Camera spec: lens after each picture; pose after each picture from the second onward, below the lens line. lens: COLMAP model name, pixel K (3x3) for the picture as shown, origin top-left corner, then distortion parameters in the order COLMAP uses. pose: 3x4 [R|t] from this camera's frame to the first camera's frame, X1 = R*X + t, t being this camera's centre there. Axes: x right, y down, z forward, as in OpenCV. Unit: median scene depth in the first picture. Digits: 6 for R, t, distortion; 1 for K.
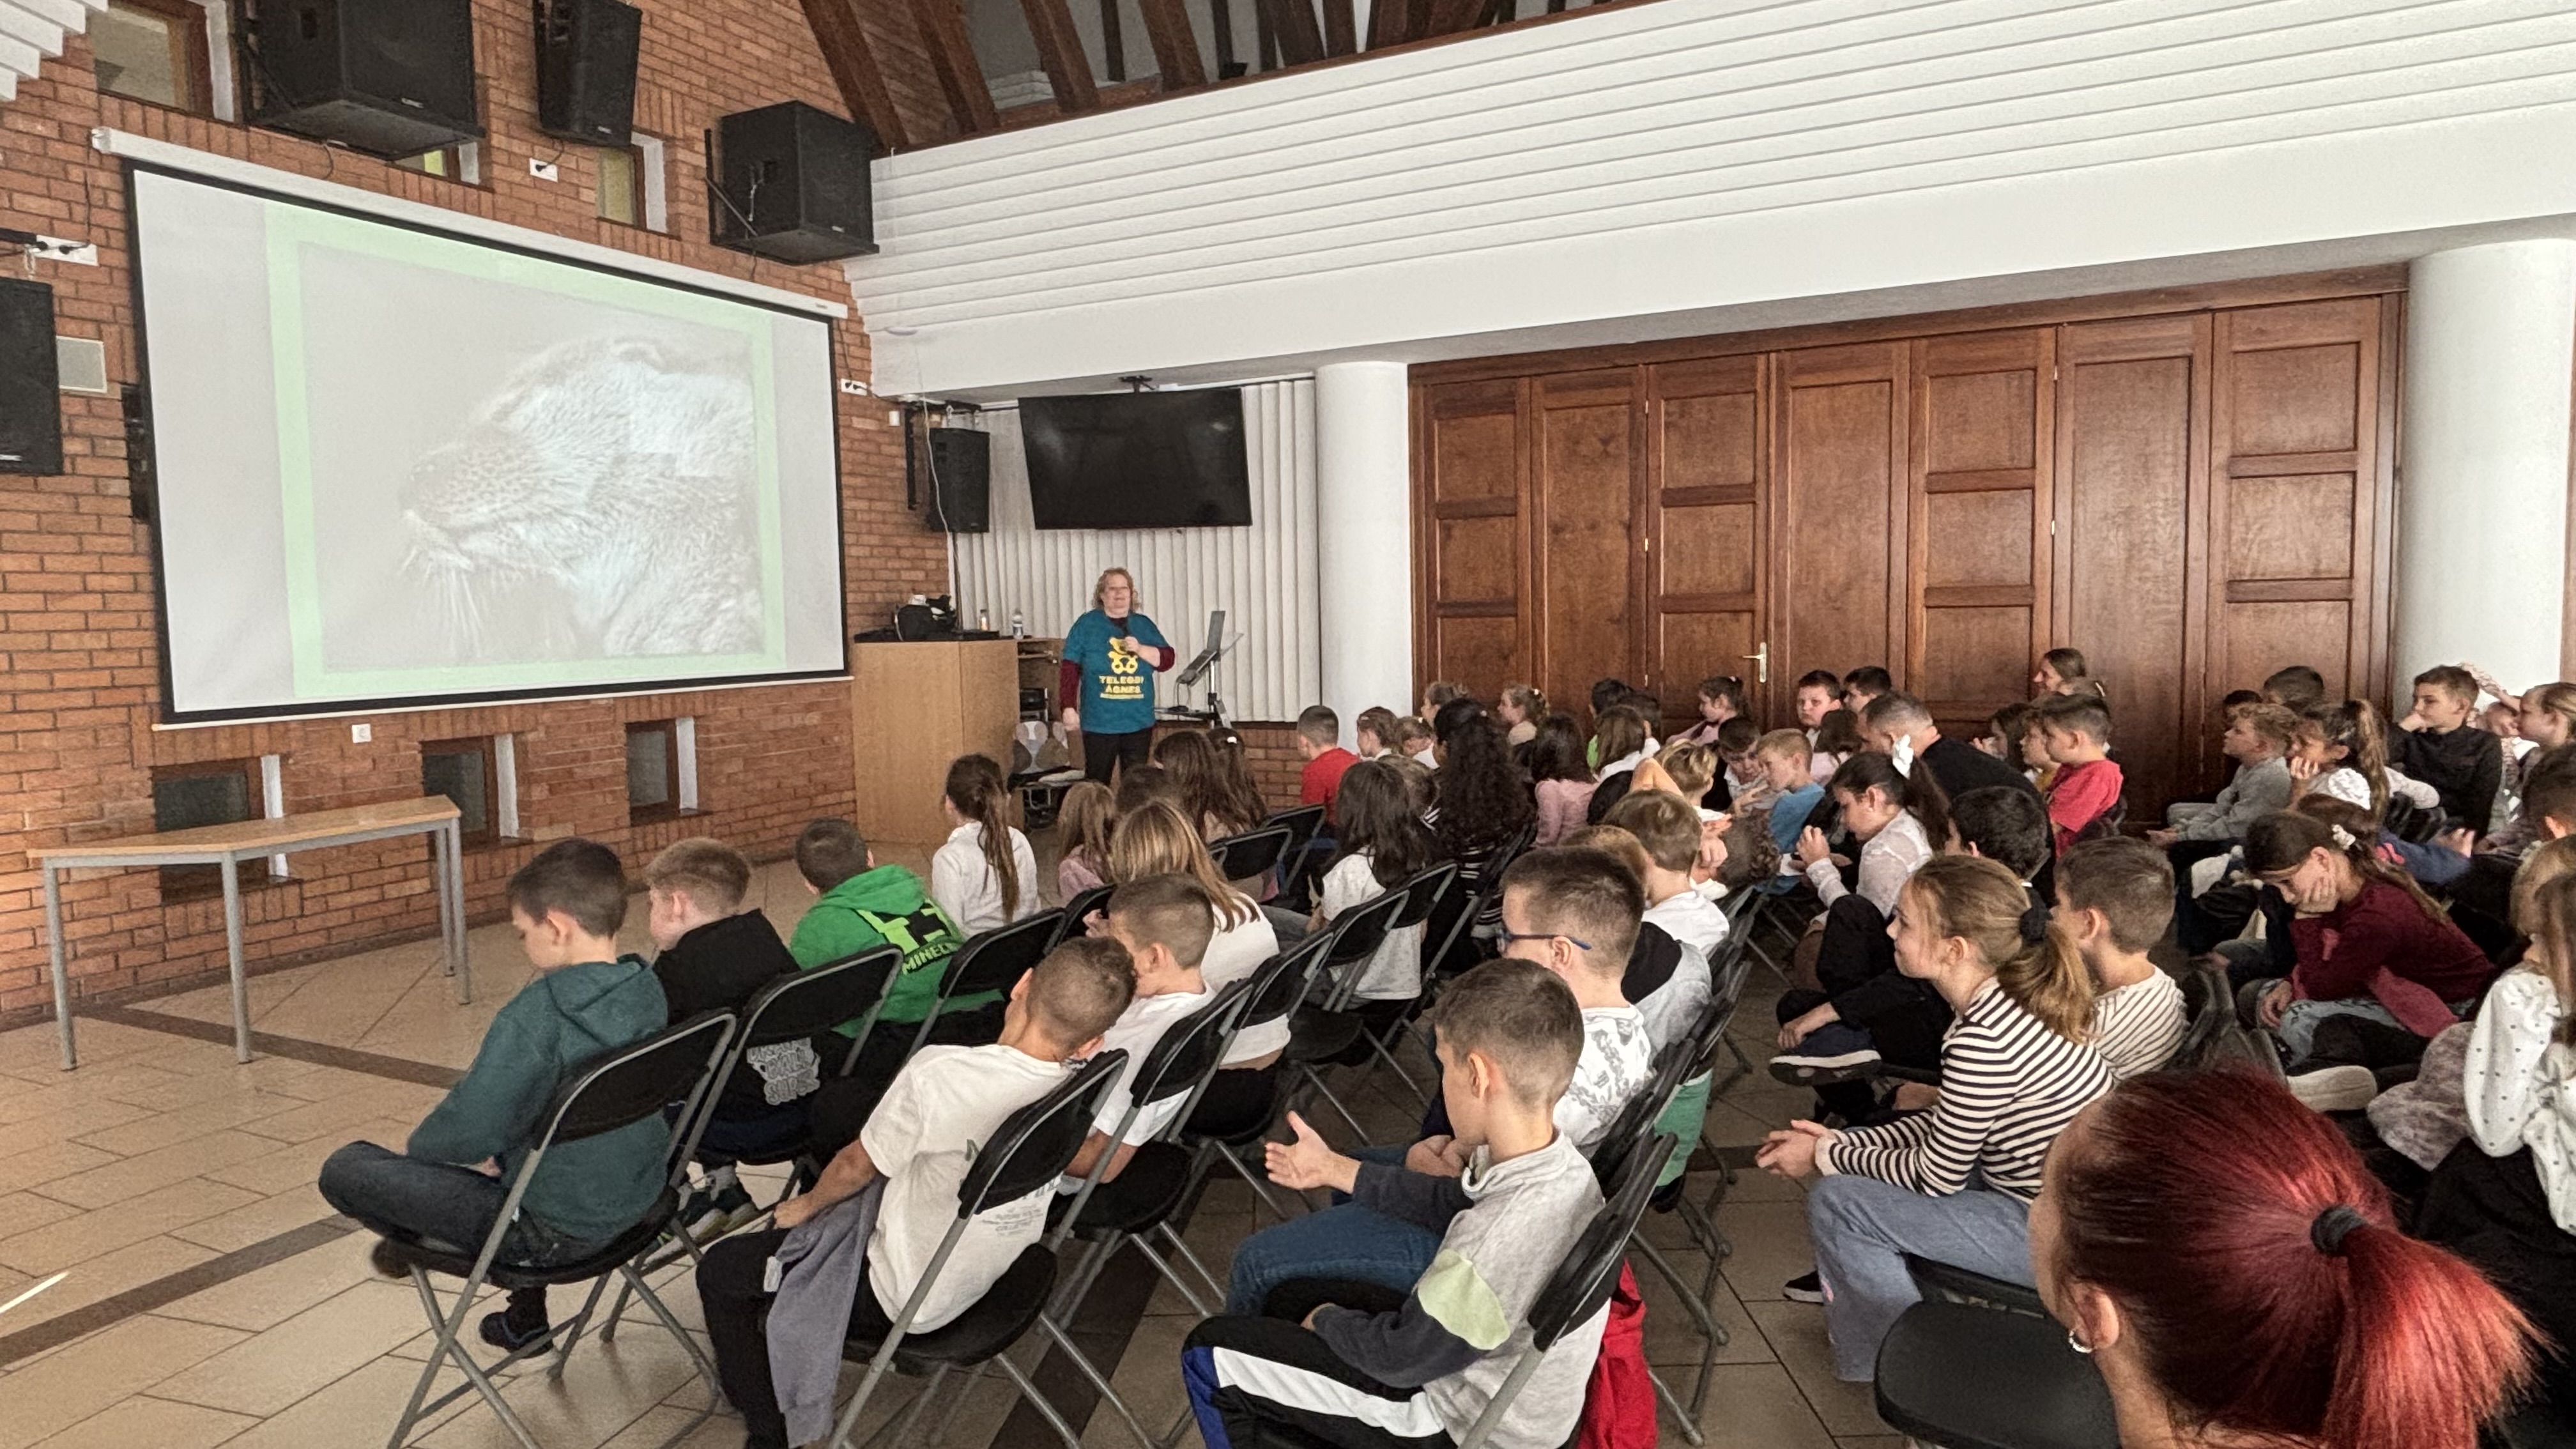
lens RADIAL K [[1507.3, 0, 1296.0], [0, 1507.3, 716.1], [0, 0, 1]] dist [-0.001285, -0.001688]
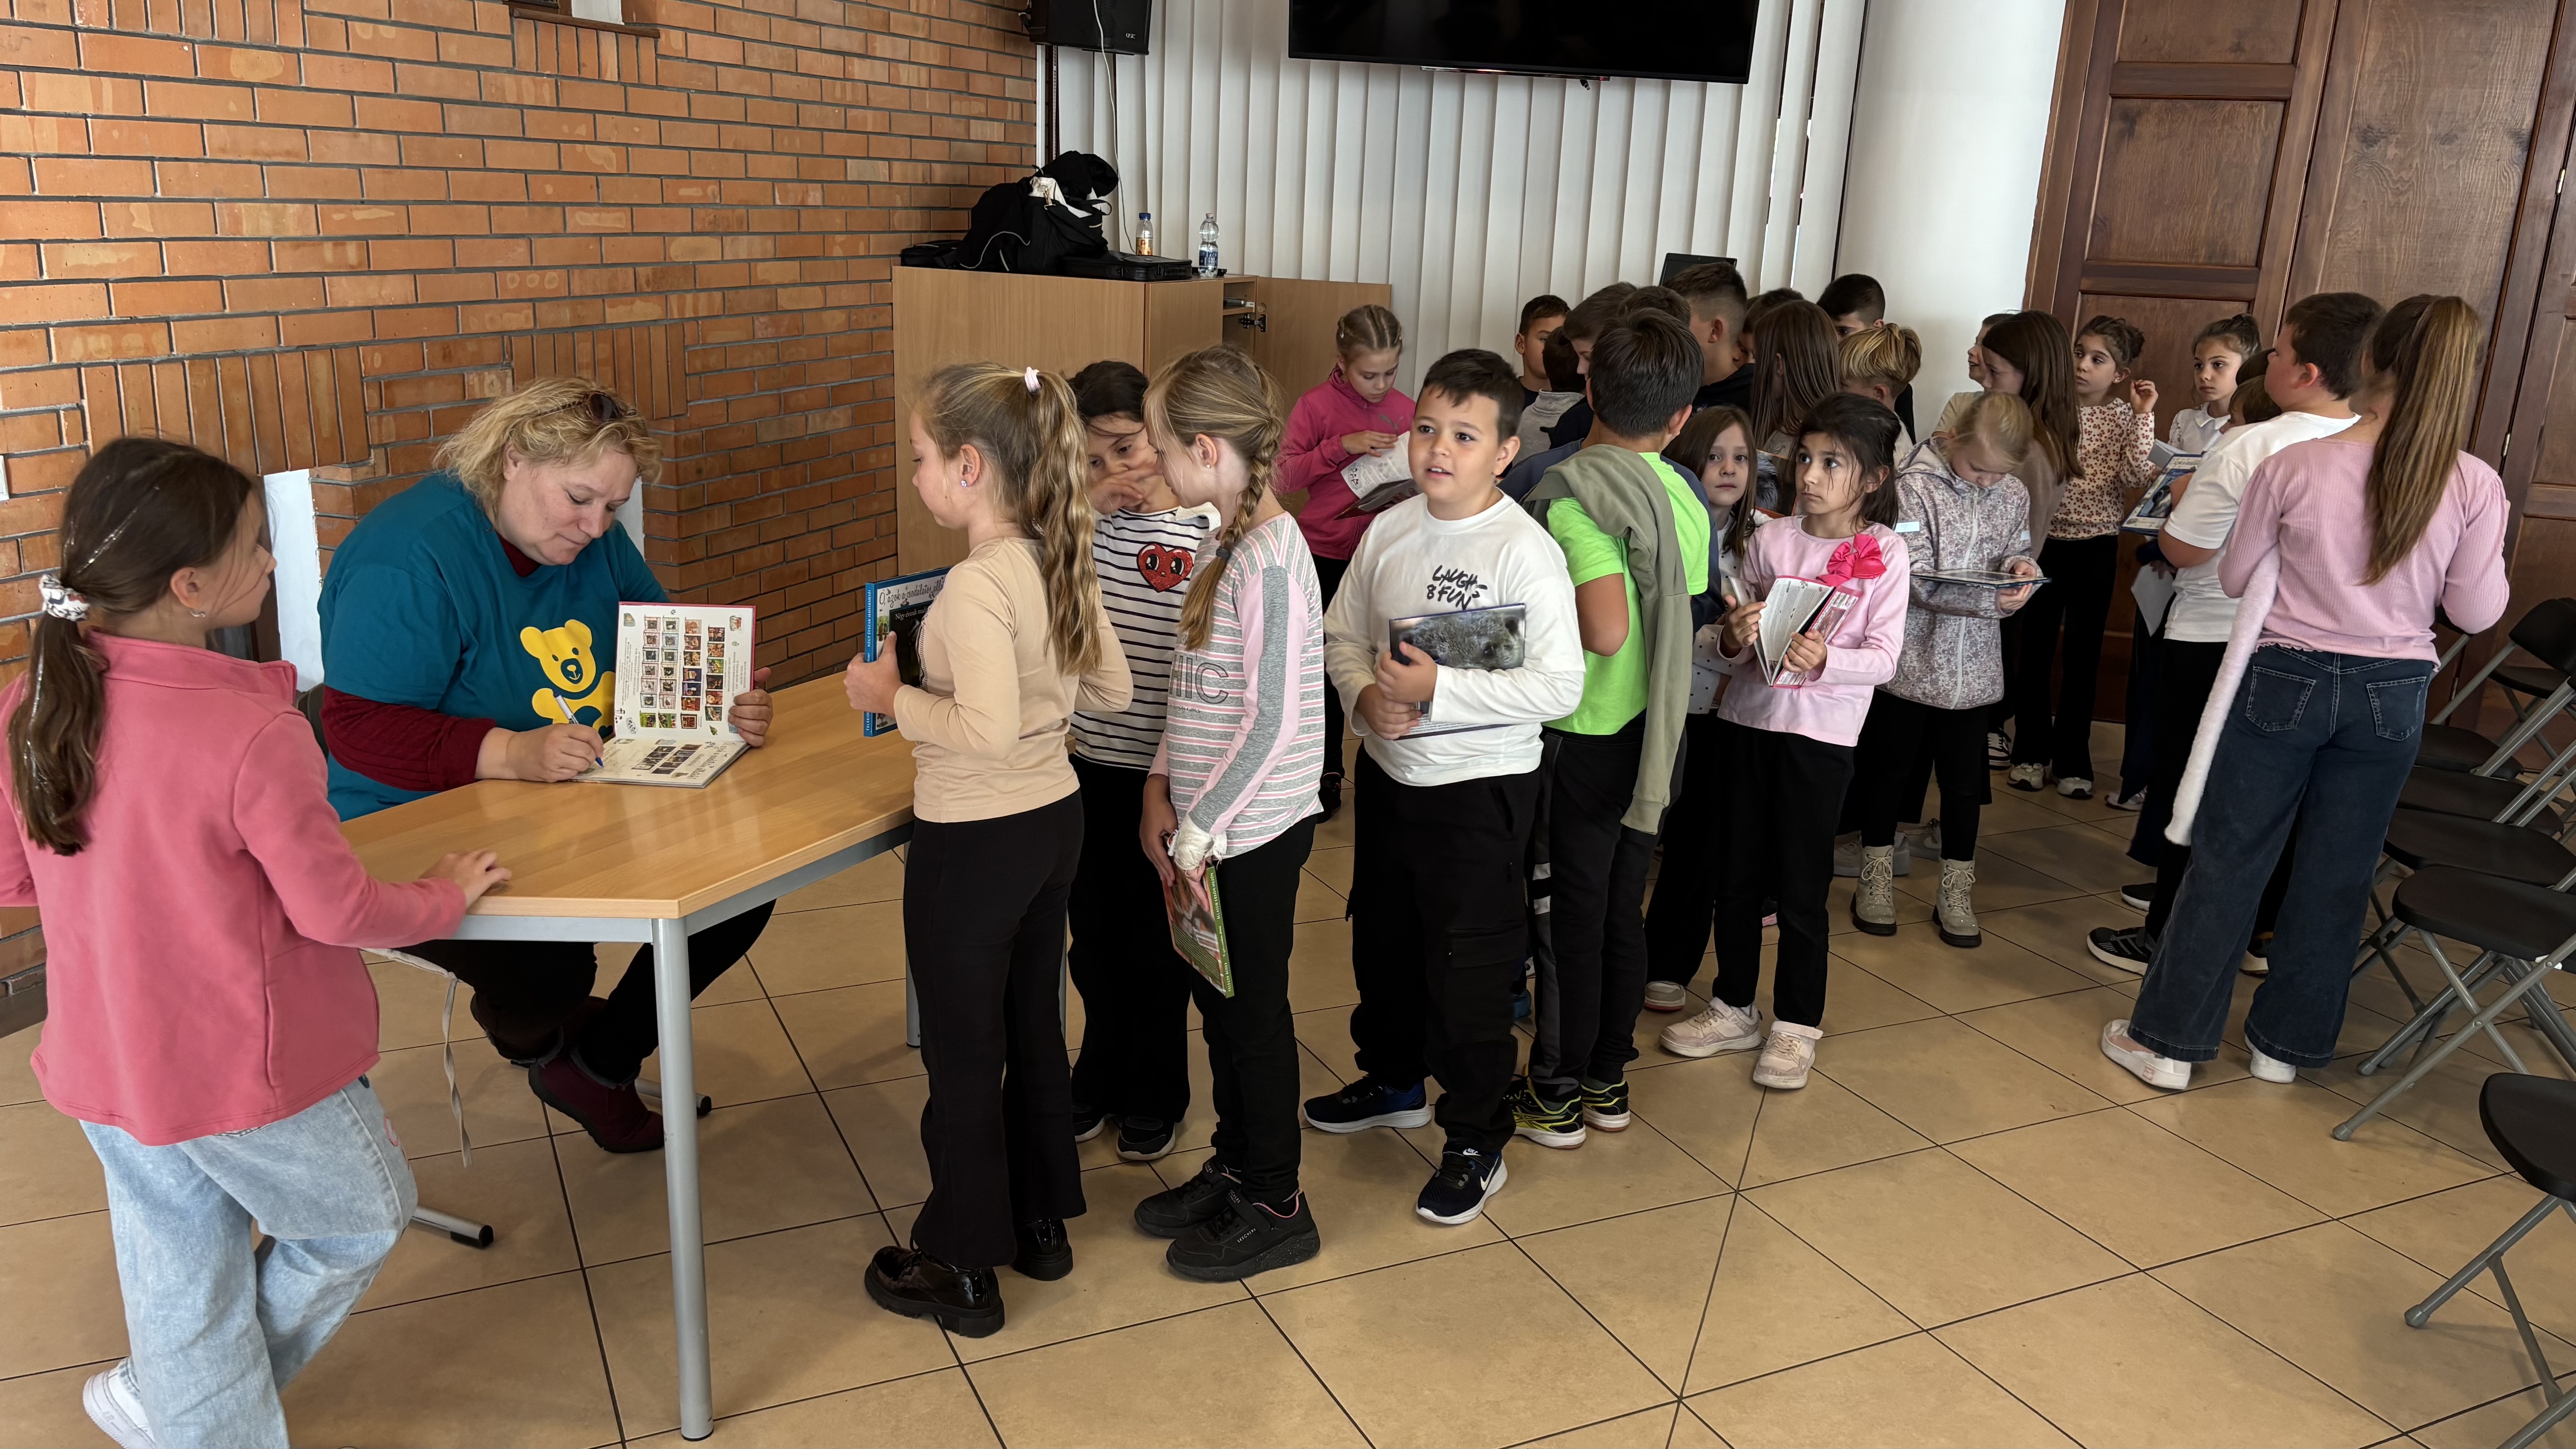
lens RADIAL K [[1965.4, 0, 1288.0], [0, 1965.4, 724.5], [0, 0, 1]] dist [0.016818, 0.003120]
pose [[0.990182, 0.031524, 0.136182, -0.276769], [-0.057591, 0.979712, 0.191957, -0.035062], [-0.127368, -0.197915, 0.971909, 0.348070]]
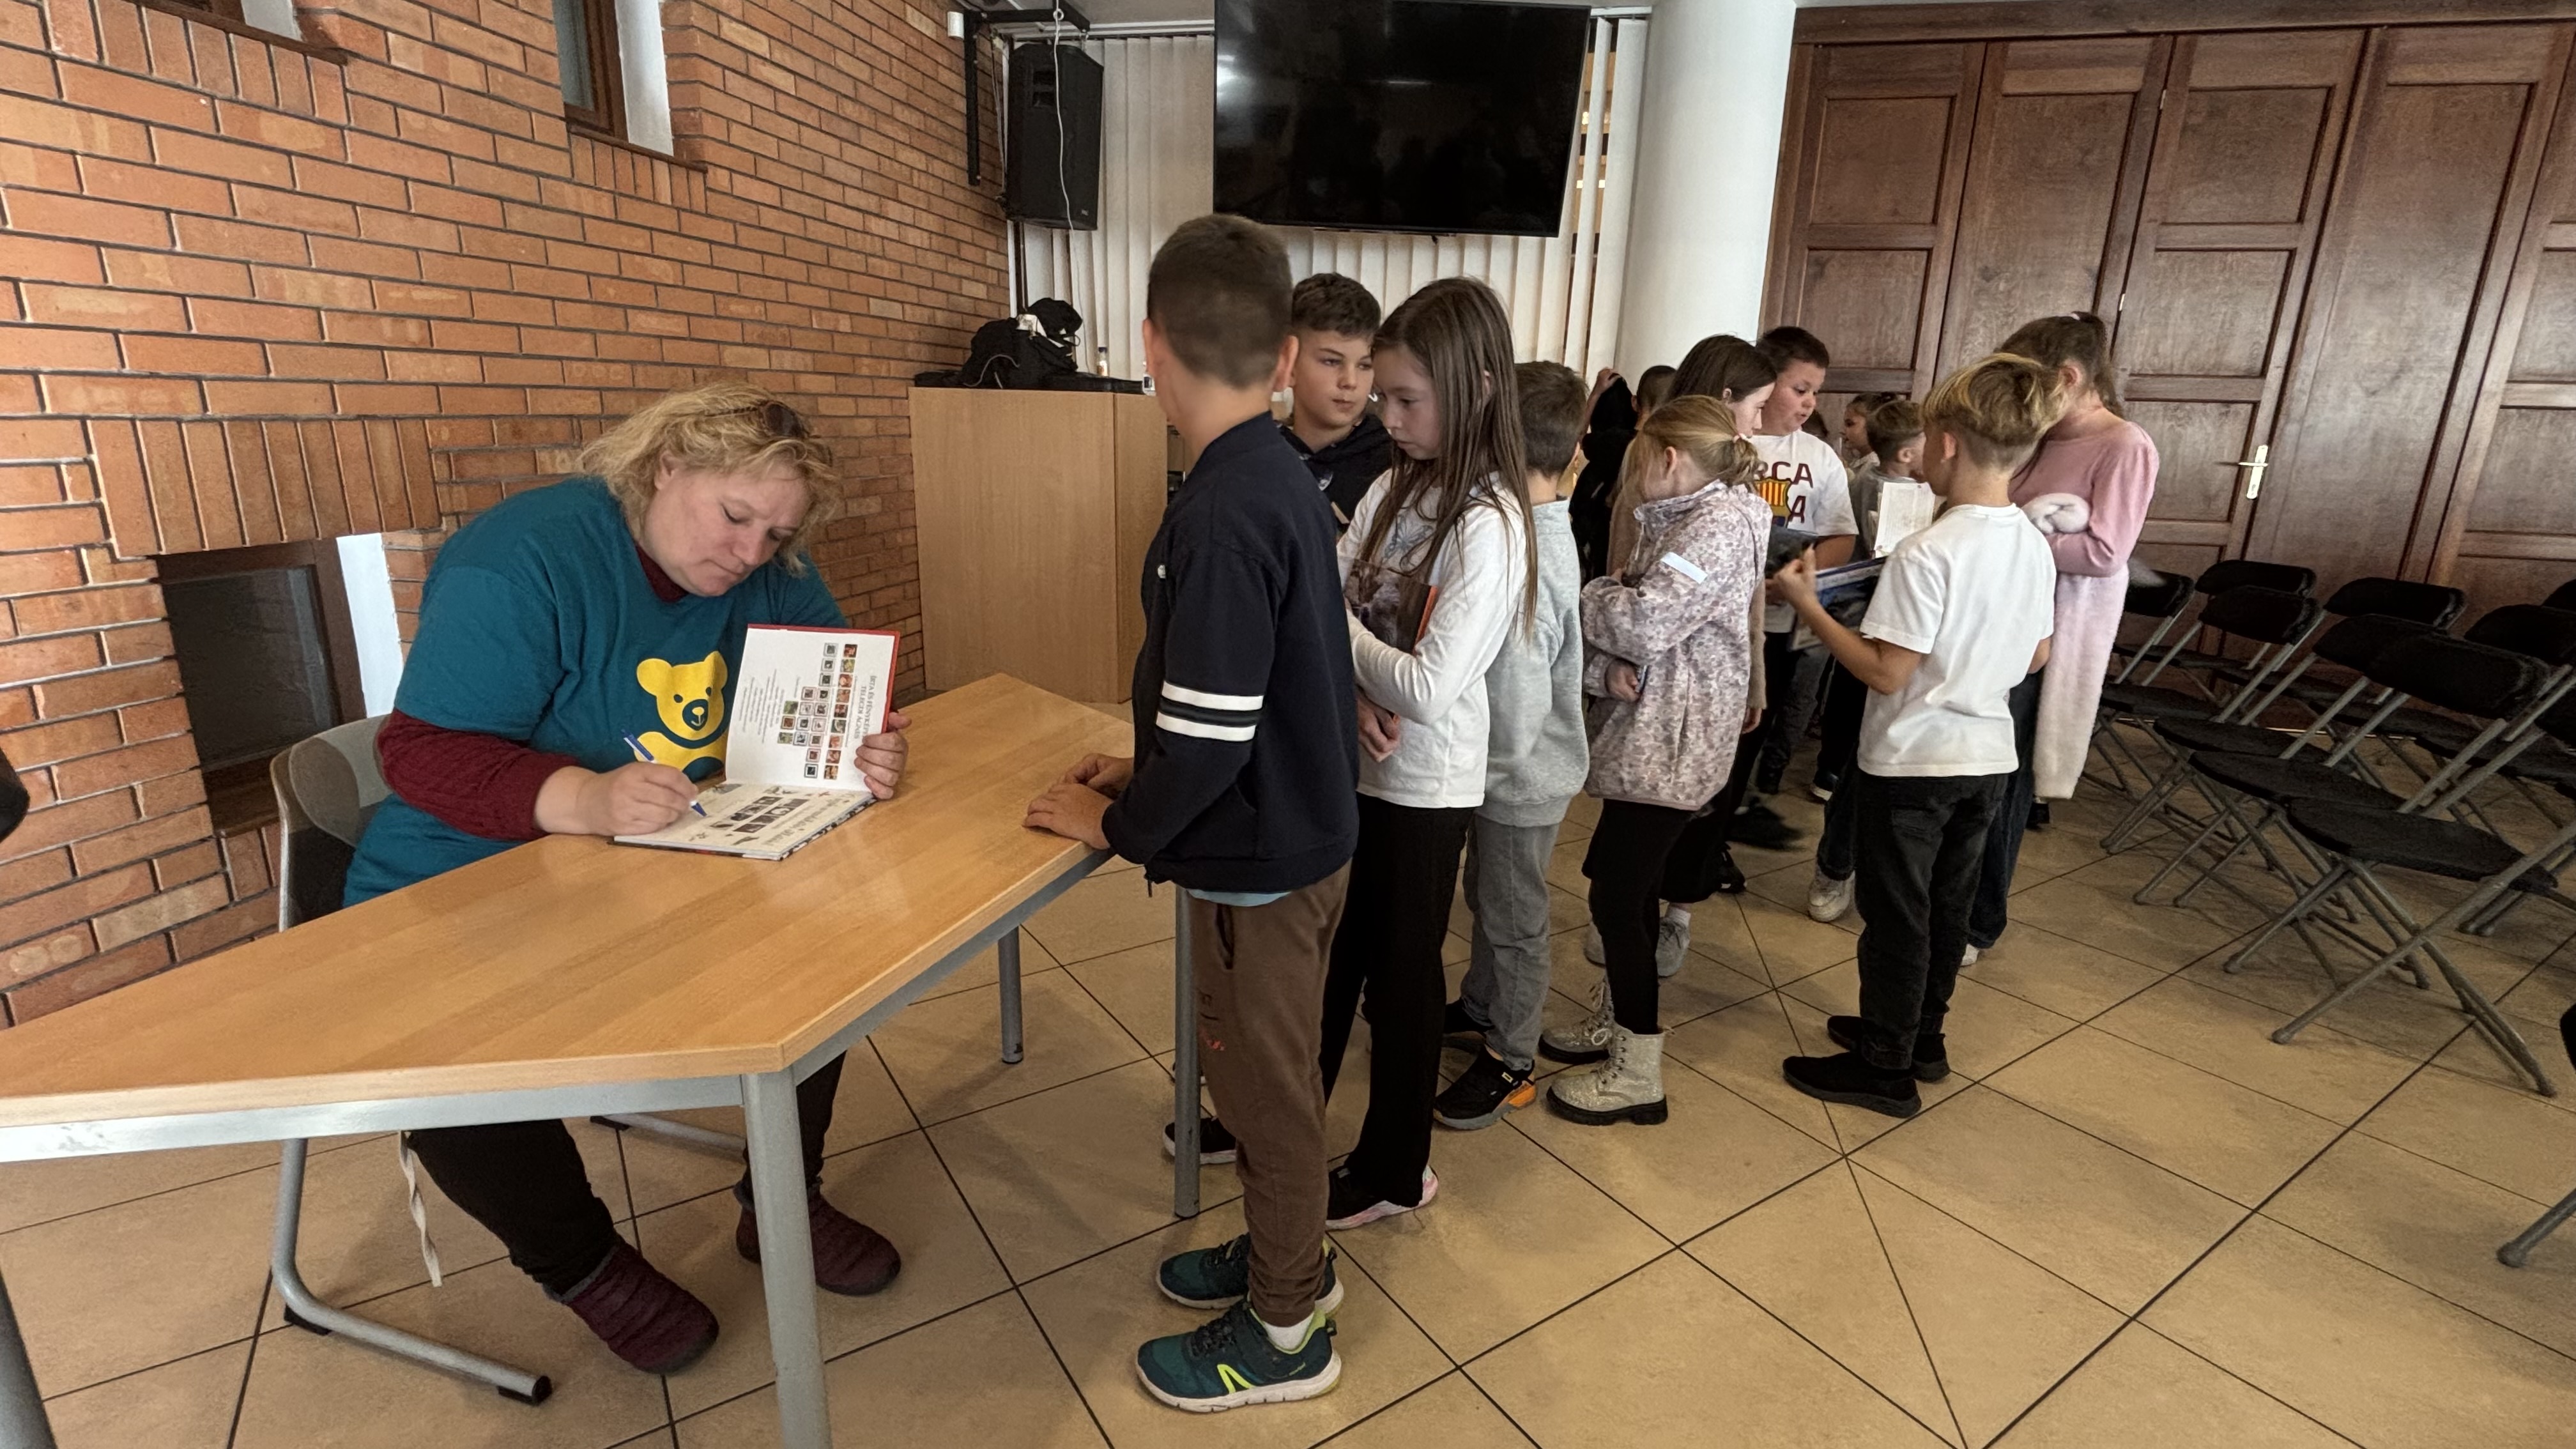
lens RADIAL K [[1175.0, 0, 1267.3], [0, 1175.0, 723.7], [0, 0, 1]] dist [-0.013736, 0.008249]
pose [[0.967677, -0.017289, 0.251599, -0.305297], [-0.030067, 0.982623, 0.183163, -0.003842], [-0.250394, -0.184808, 0.950342, 0.509568]]
